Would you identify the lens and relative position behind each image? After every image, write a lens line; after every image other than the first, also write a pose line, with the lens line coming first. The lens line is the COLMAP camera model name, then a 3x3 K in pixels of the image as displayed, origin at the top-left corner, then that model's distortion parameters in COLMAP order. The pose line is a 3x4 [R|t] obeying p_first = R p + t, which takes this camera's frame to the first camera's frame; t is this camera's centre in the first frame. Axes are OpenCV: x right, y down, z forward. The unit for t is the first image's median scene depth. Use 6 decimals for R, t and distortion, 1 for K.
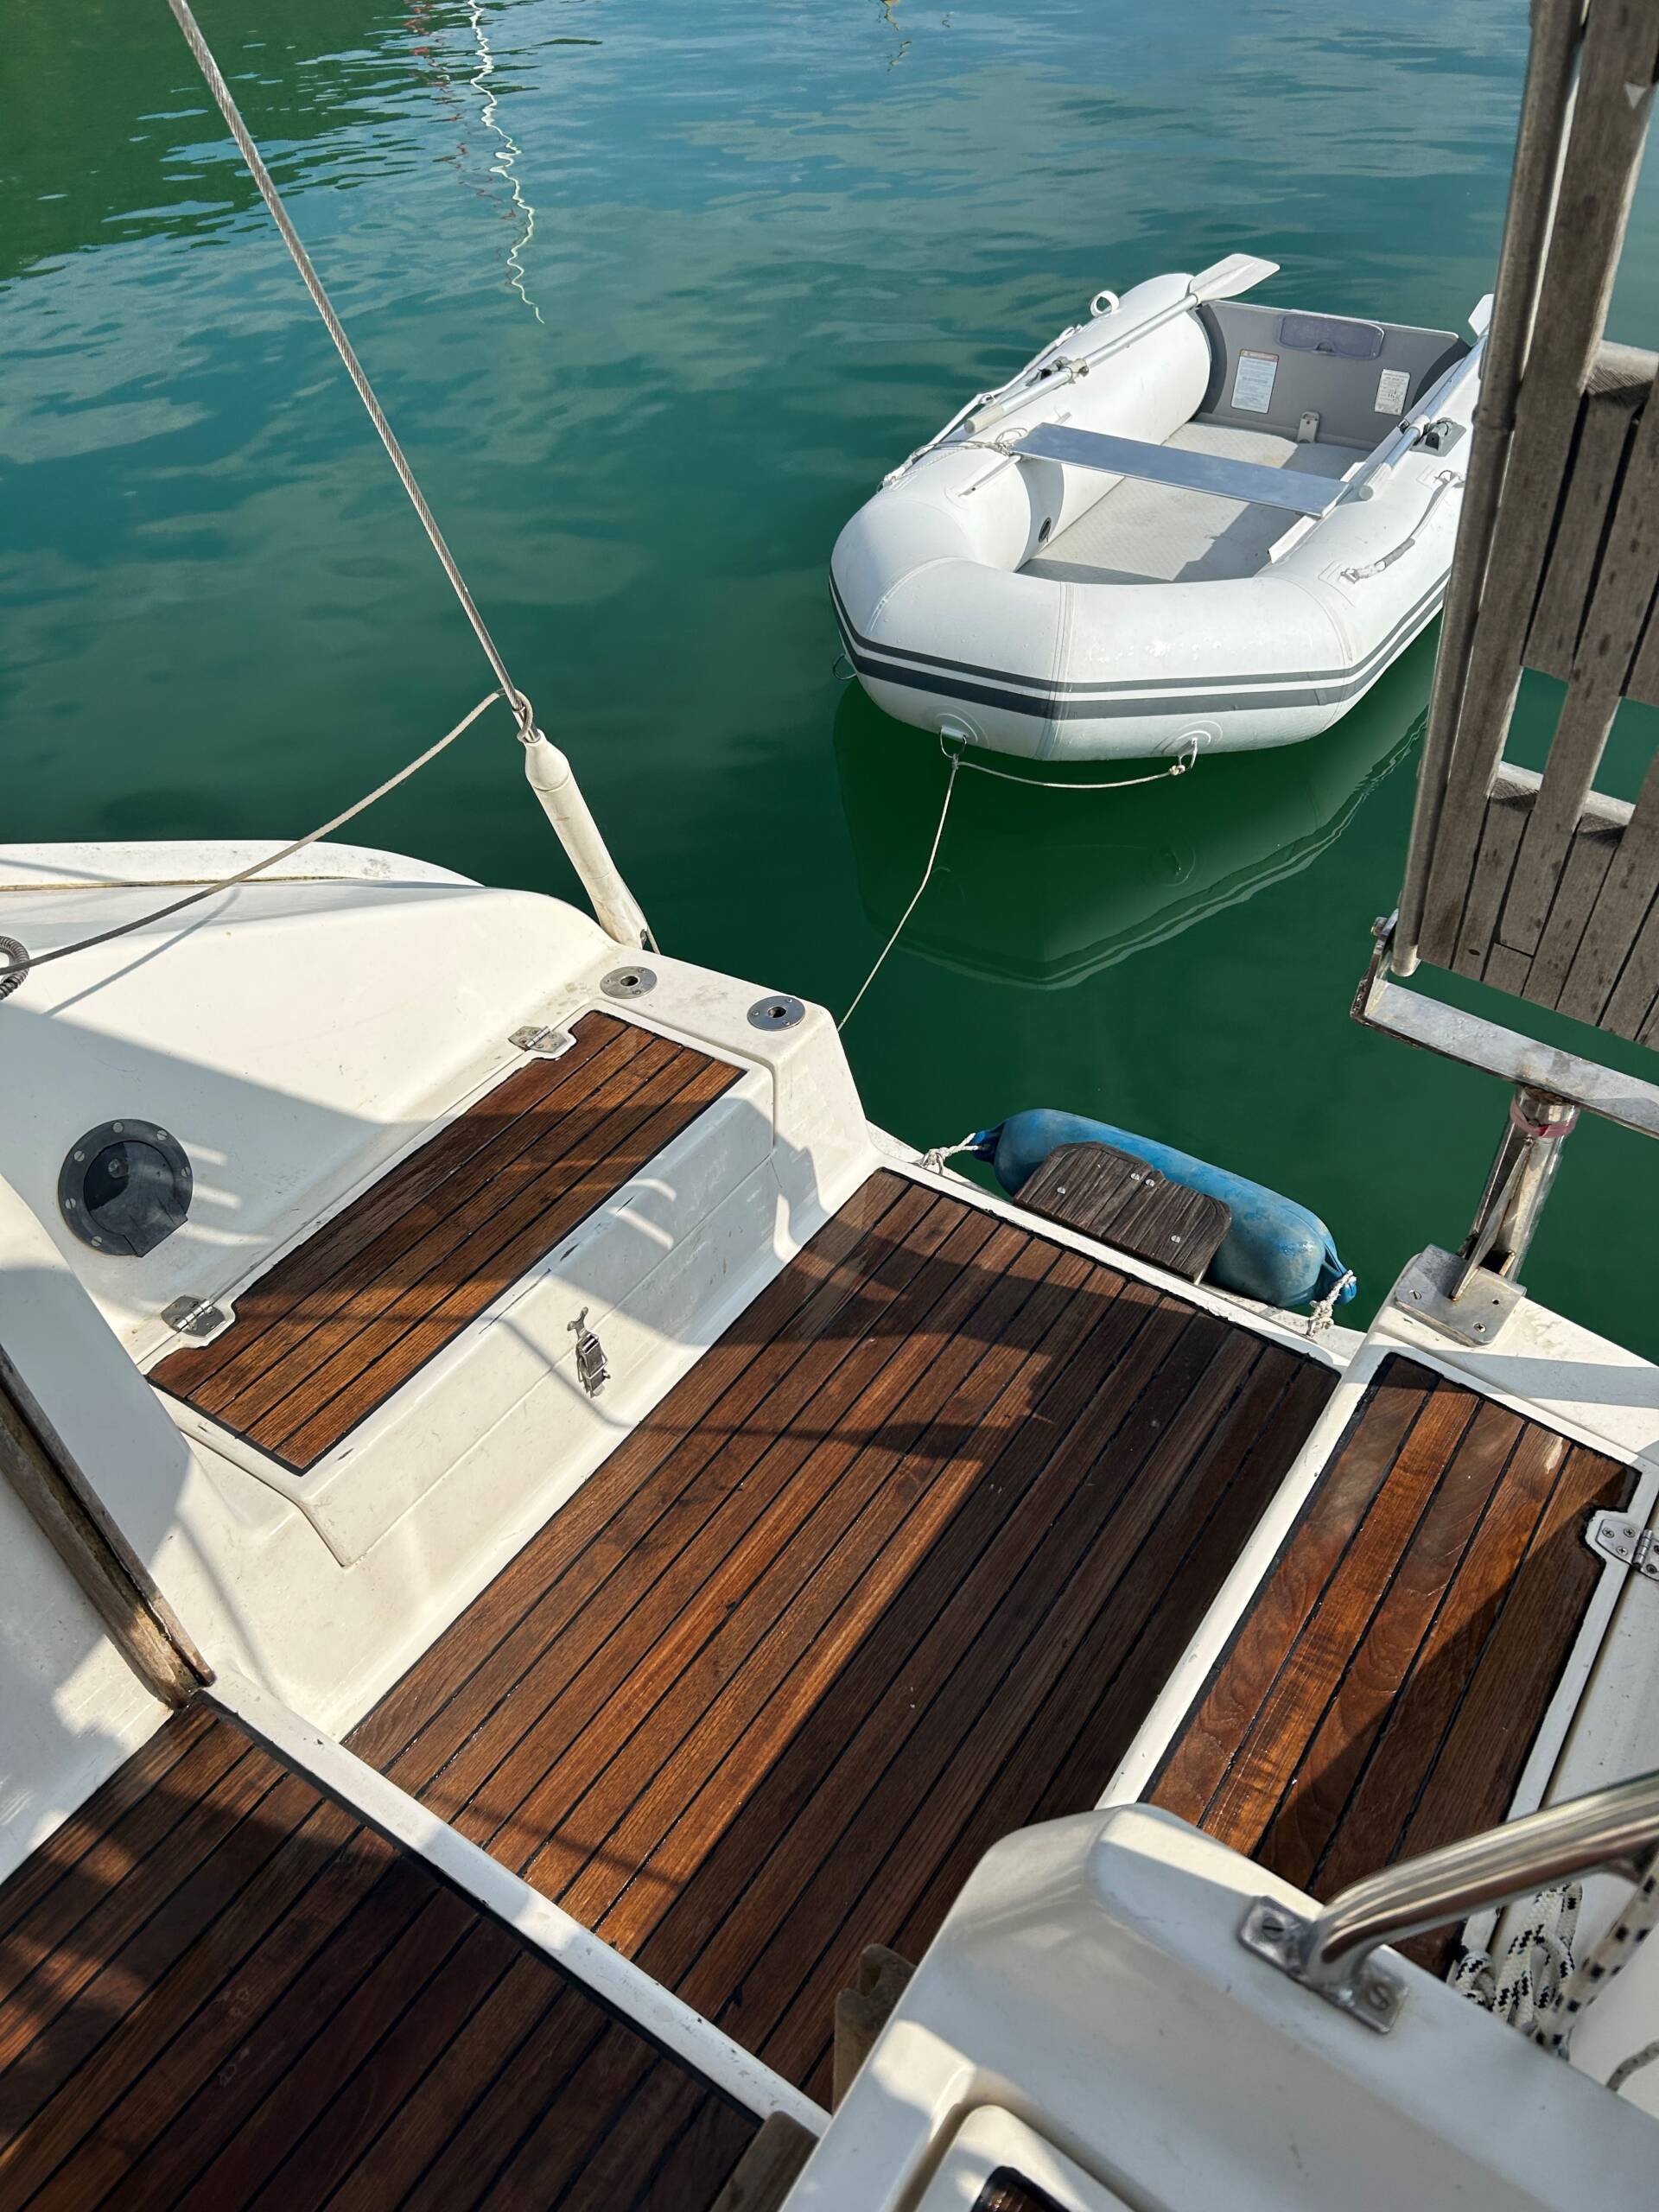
lens RADIAL K [[1736.4, 0, 829.5], [0, 1736.4, 1106.0], [0, 0, 1]] dist [0.053809, -0.090208]
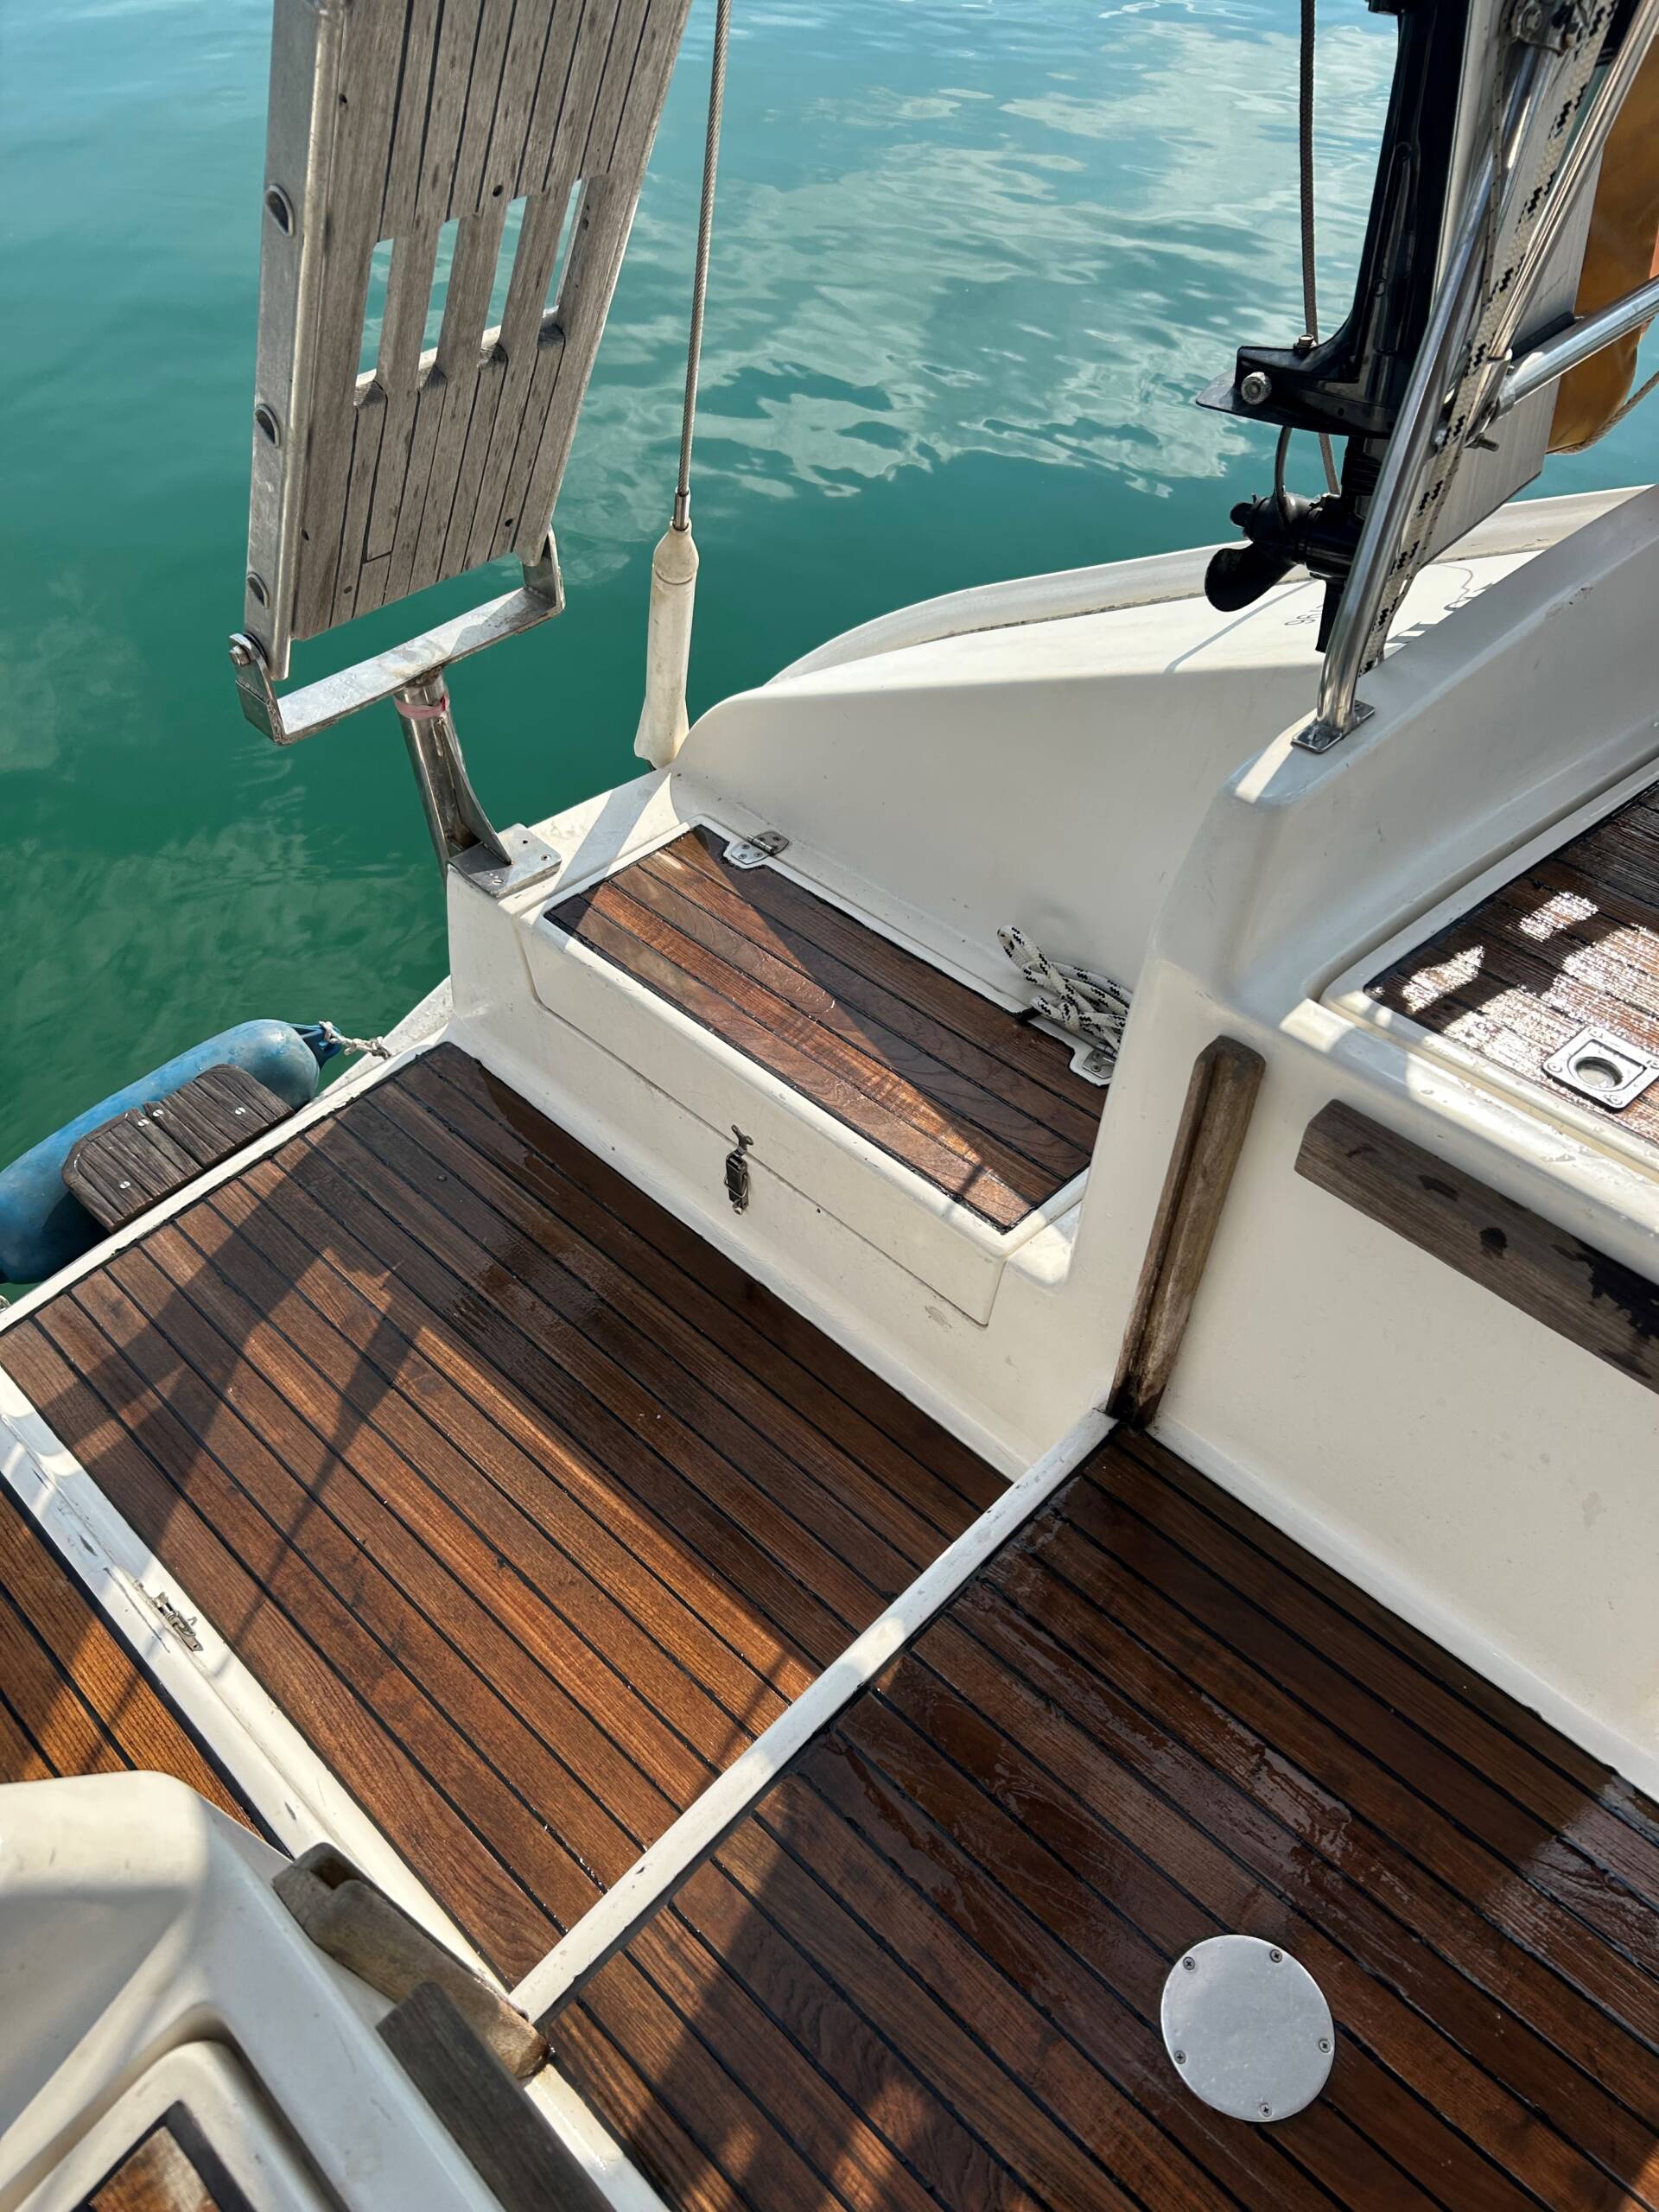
lens RADIAL K [[1708.6, 0, 852.1], [0, 1708.6, 1156.4], [0, 0, 1]] dist [0.042546, -0.061625]
pose [[0.150967, -0.717985, 0.679490, -0.511803], [0.678289, 0.575267, 0.457157, -0.141562], [-0.719120, 0.391875, 0.573847, 0.239980]]
